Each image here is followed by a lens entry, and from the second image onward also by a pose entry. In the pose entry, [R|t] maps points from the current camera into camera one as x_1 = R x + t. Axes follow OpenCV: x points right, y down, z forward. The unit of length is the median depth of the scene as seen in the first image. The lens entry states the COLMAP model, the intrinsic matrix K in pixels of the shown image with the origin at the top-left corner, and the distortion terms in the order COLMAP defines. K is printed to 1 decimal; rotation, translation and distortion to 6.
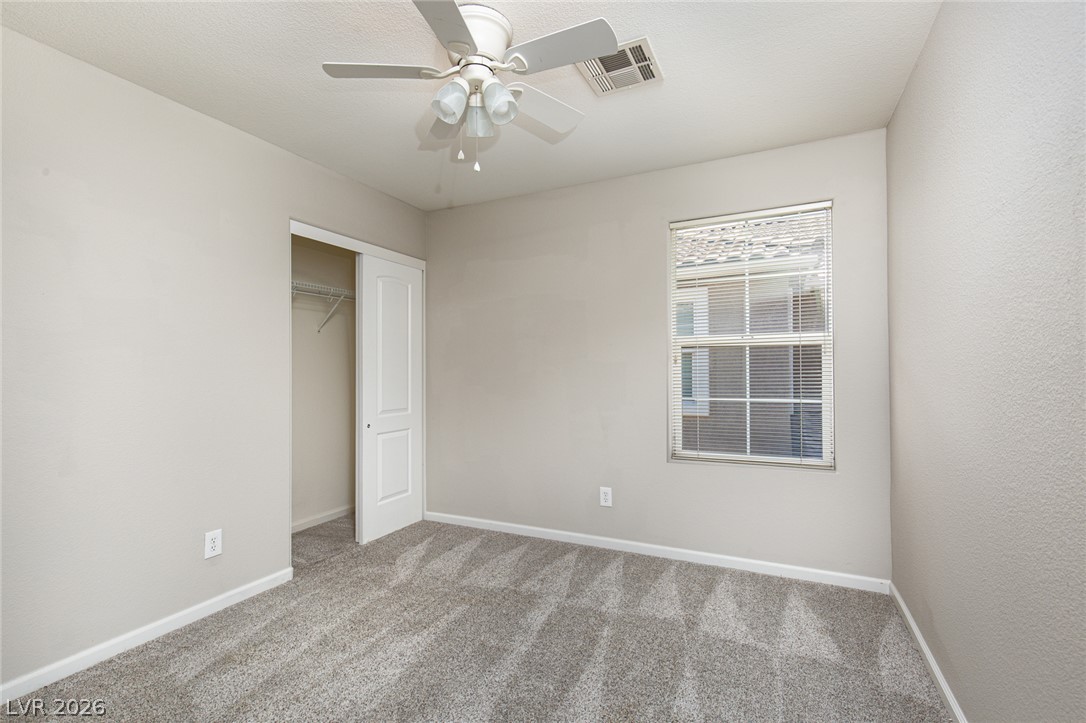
lens RADIAL K [[495.8, 0, 546.1], [0, 495.8, 362.7], [0, 0, 1]] dist [0.009784, -0.001574]
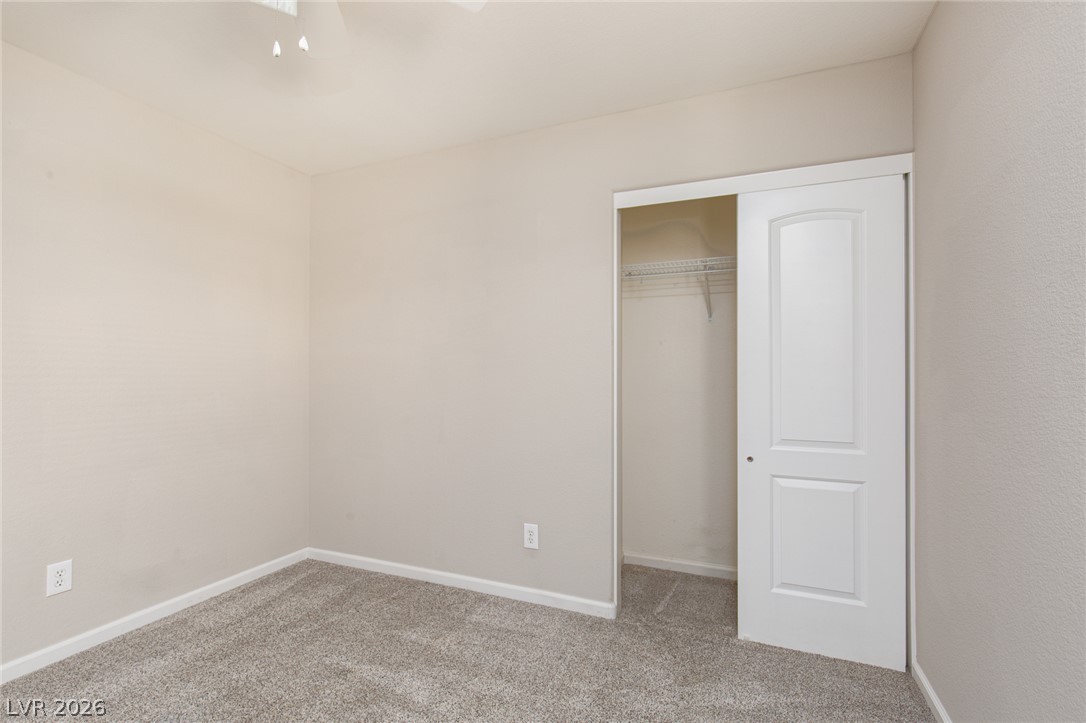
lens RADIAL K [[495.8, 0, 544.1], [0, 495.8, 365.9], [0, 0, 1]] dist [0.009784, -0.001574]
pose [[0.052394, -0.005606, -0.998611, 0.284709], [0.006915, 0.999962, -0.005251, 0.009280], [0.998603, -0.006630, 0.052430, 0.739512]]
